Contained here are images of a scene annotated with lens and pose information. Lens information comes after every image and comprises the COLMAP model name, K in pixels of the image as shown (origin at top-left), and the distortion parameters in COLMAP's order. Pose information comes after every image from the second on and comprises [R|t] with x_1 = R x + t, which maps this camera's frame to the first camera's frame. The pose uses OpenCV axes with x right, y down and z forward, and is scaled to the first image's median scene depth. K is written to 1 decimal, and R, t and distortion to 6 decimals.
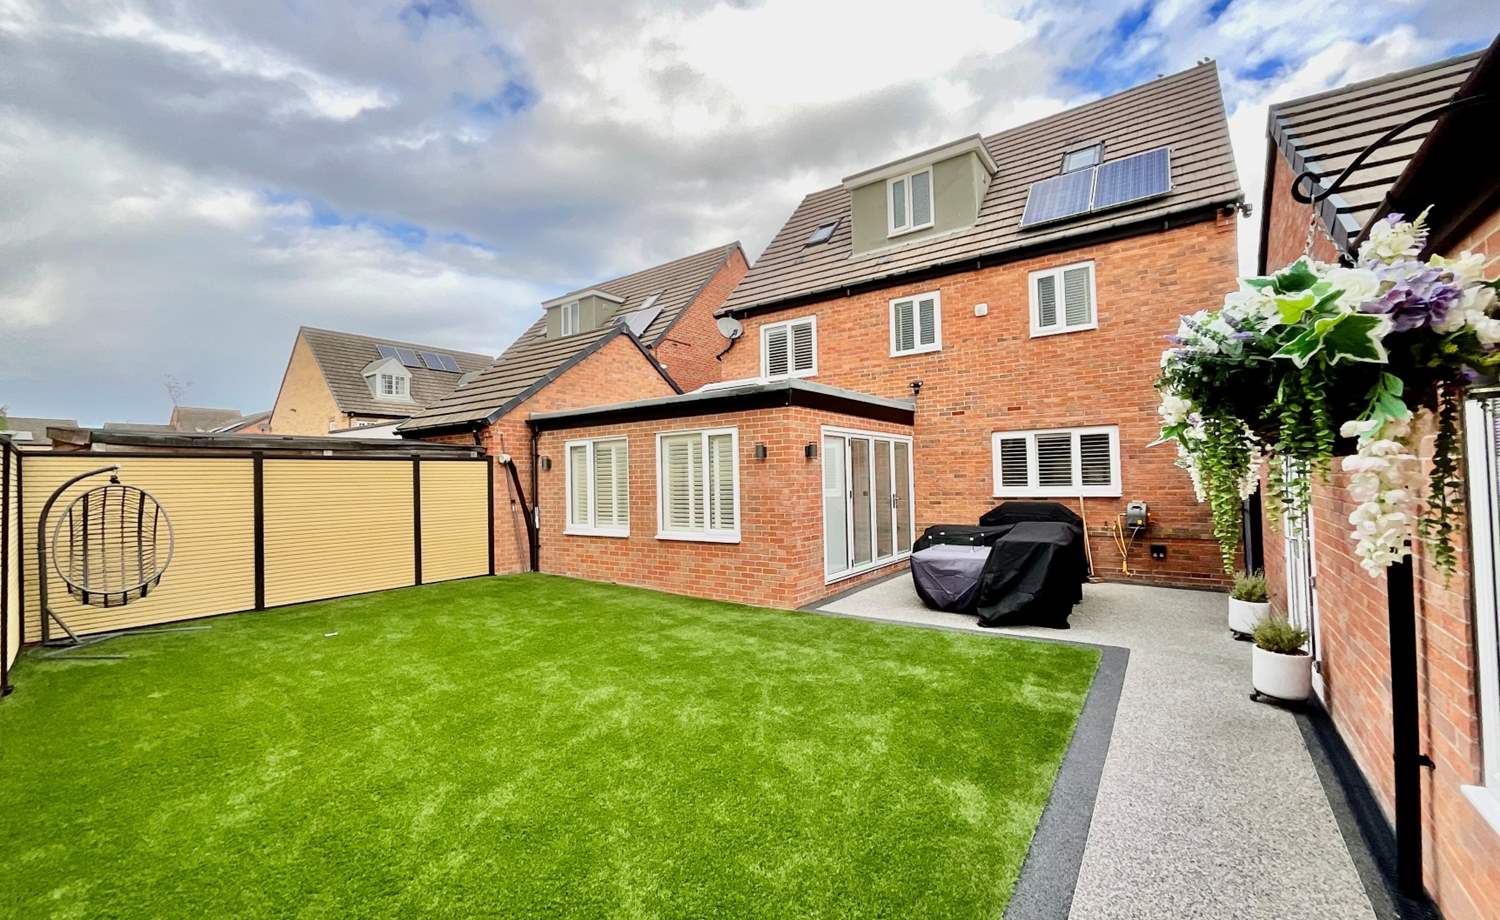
lens RADIAL K [[621.0, 0, 750.0], [0, 621.0, 460.0], [0, 0, 1]] dist [0.000807, -0.000548]
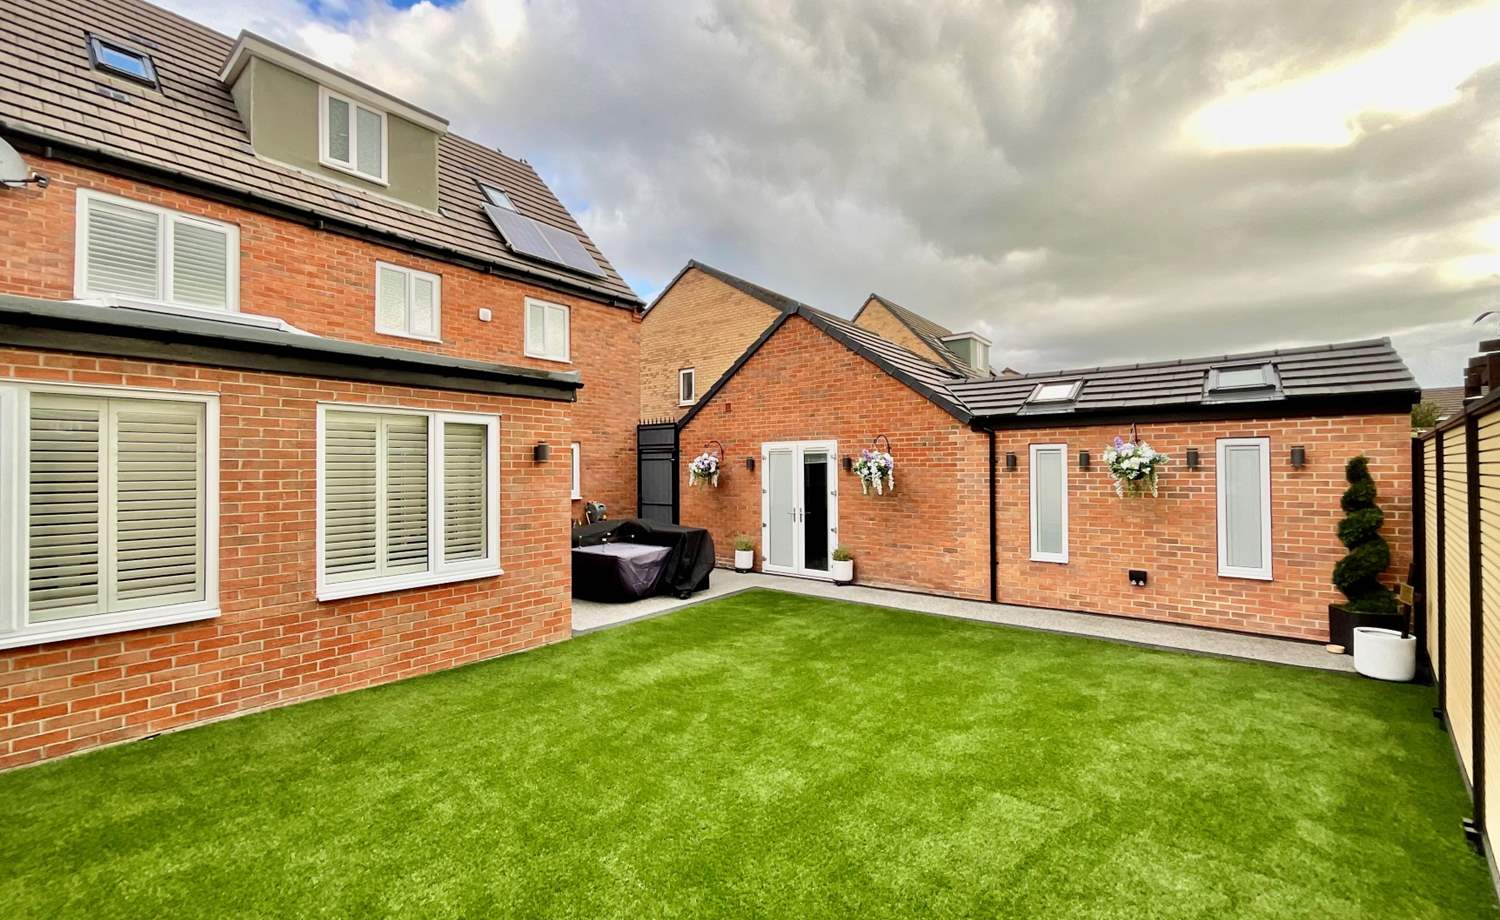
lens RADIAL K [[621.0, 0, 750.0], [0, 621.0, 460.0], [0, 0, 1]] dist [0.000807, -0.000548]
pose [[0.029130, 0.034948, 0.998965, -0.678400], [-0.026145, 0.999073, -0.034189, 0.013940], [-0.999234, -0.025122, 0.030016, 0.619263]]
